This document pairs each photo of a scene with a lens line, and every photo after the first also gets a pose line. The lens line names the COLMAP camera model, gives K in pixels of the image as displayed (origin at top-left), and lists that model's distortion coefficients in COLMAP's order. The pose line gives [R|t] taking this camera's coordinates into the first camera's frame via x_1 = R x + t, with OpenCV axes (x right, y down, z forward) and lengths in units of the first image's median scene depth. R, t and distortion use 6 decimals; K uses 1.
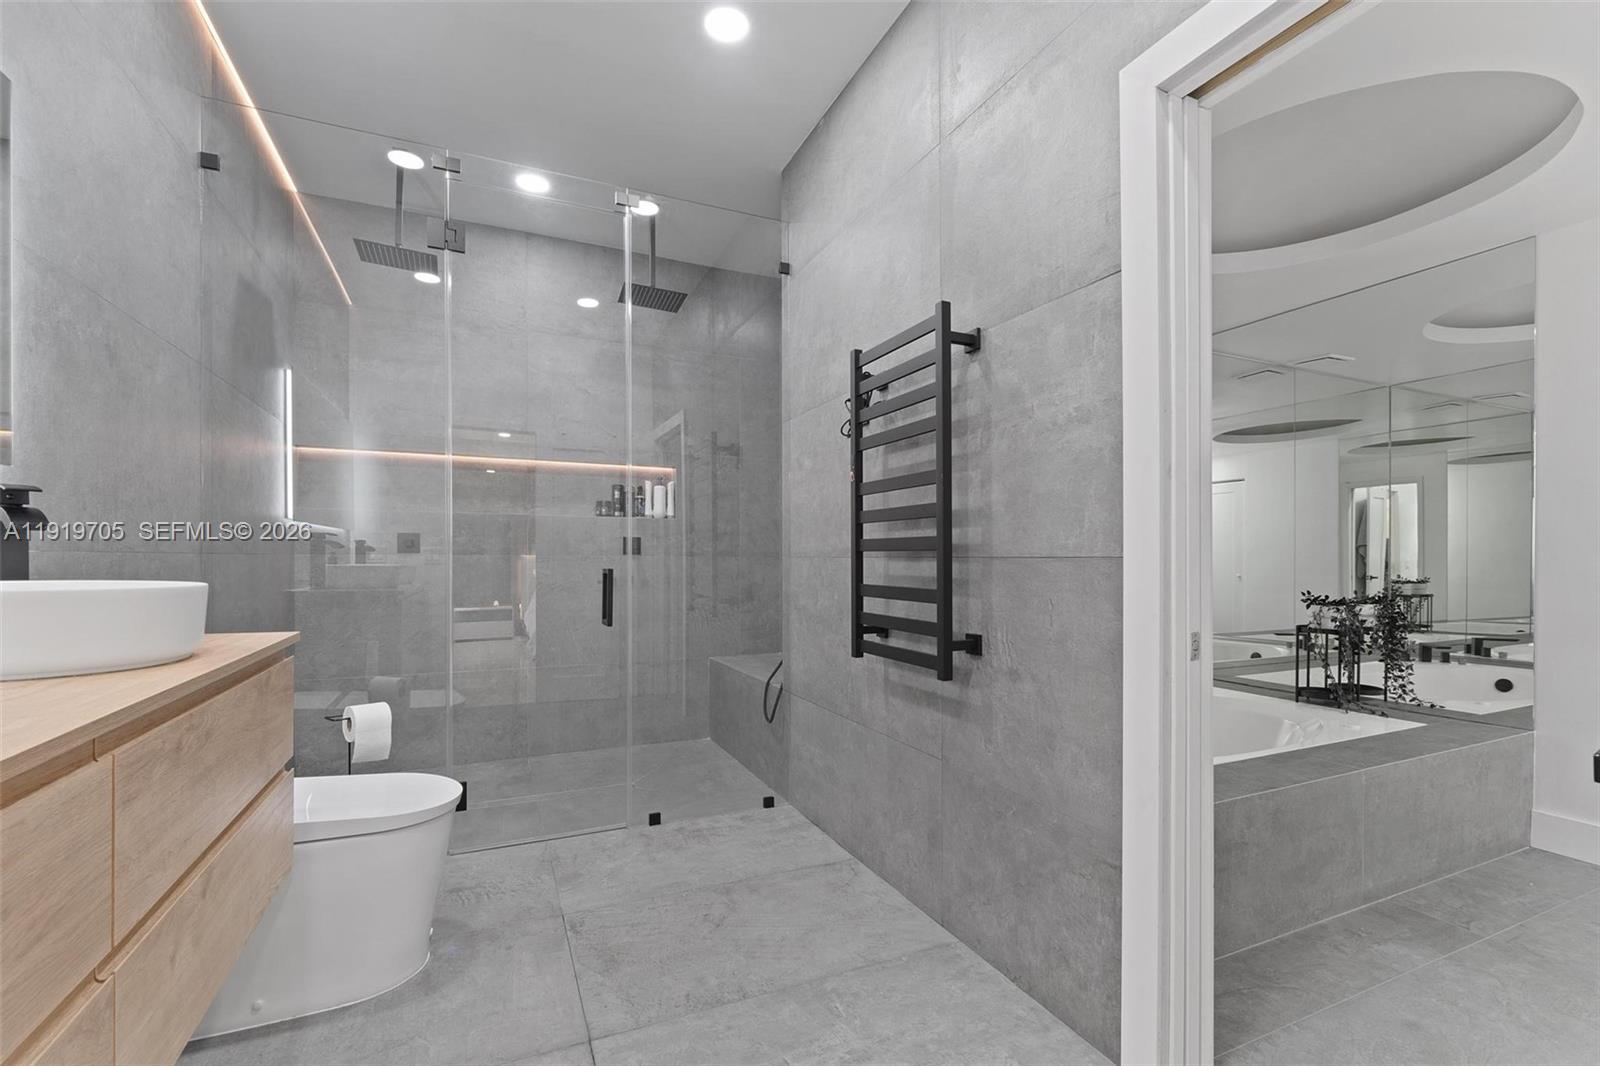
lens RADIAL K [[682.6, 0, 802.9], [0, 682.6, 537.1], [0, 0, 1]] dist [-0.002008, -0.000251]
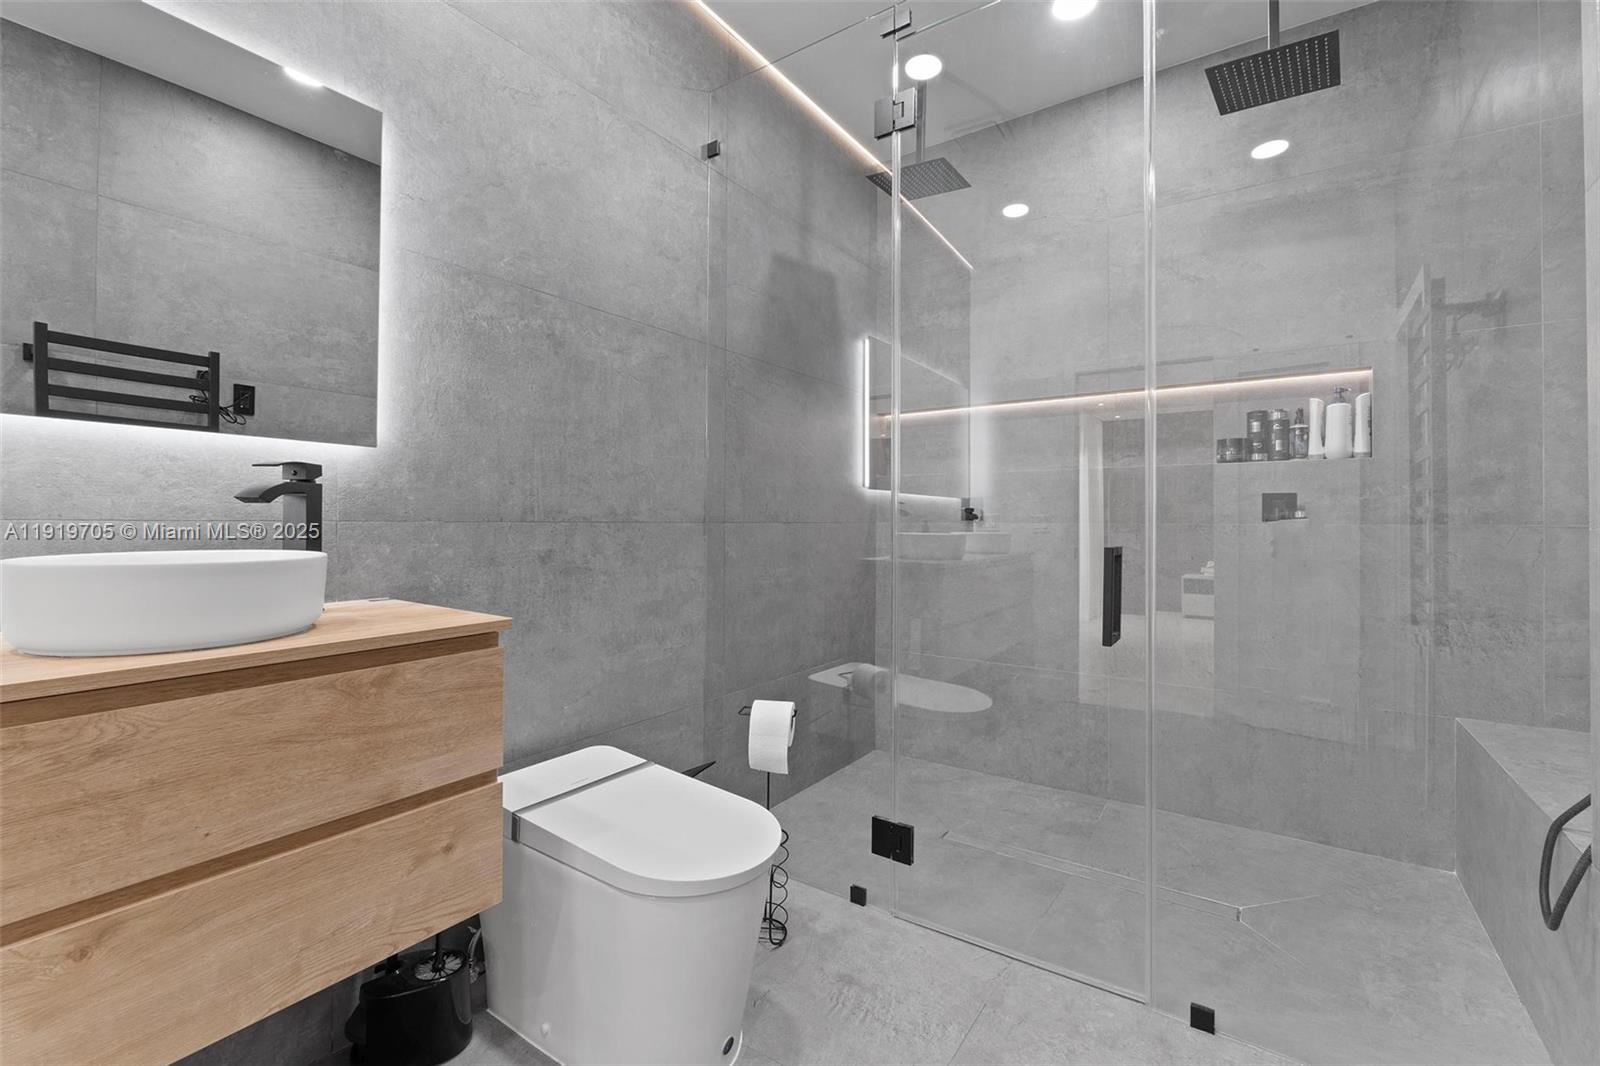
lens RADIAL K [[691.0, 0, 800.1], [0, 691.0, 512.1], [0, 0, 1]] dist [-0.012116, -0.000477]
pose [[0.513207, -0.012998, -0.858166, 0.061795], [0.025018, 0.999687, -0.000180, 0.006858], [0.857900, -0.021377, 0.513372, 0.336152]]
